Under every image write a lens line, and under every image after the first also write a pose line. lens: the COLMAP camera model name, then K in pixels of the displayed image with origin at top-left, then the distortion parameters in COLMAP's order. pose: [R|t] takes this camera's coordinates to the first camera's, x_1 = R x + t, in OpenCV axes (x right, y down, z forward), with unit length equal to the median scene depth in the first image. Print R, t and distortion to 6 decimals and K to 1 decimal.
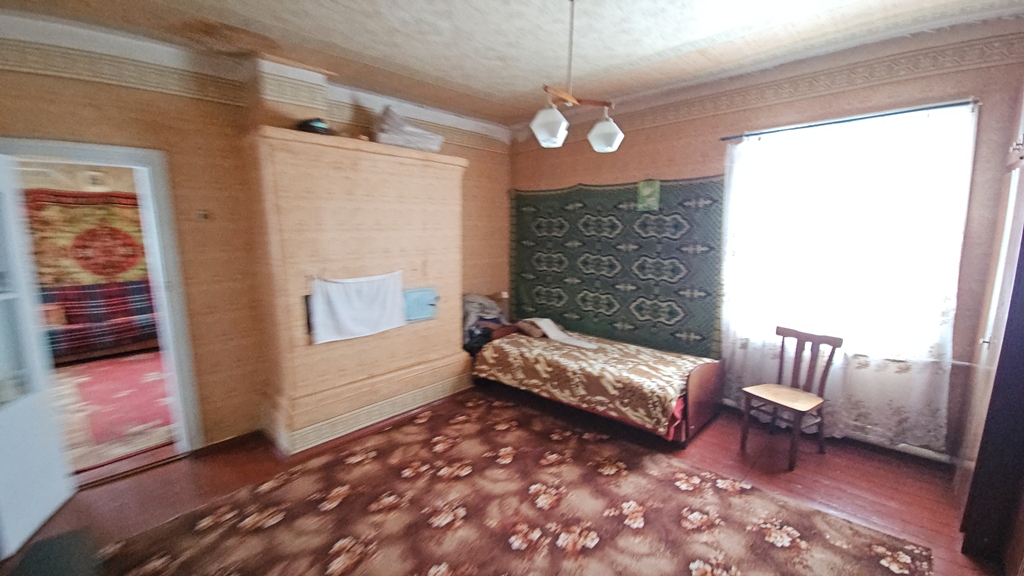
lens RADIAL K [[413.3, 0, 512.0], [0, 413.3, 288.0], [0, 0, 1]] dist [0.000393, -0.000186]
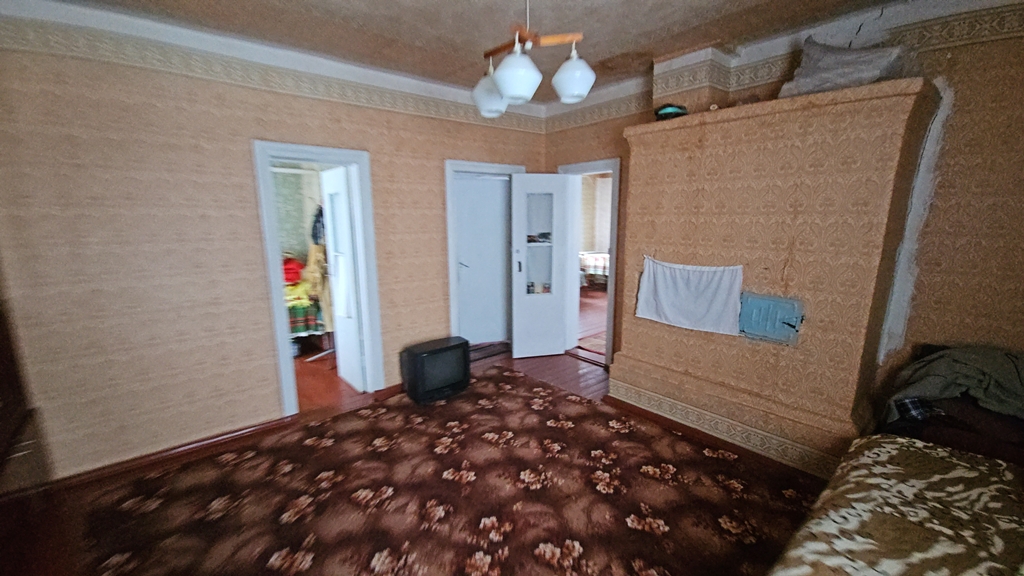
lens RADIAL K [[413.3, 0, 512.0], [0, 413.3, 288.0], [0, 0, 1]] dist [0.000393, -0.000186]
pose [[-0.100849, 0.184739, -0.977599, 0.638713], [-0.138248, 0.970474, 0.197655, -0.112849], [0.985250, 0.155084, -0.072332, 0.738531]]
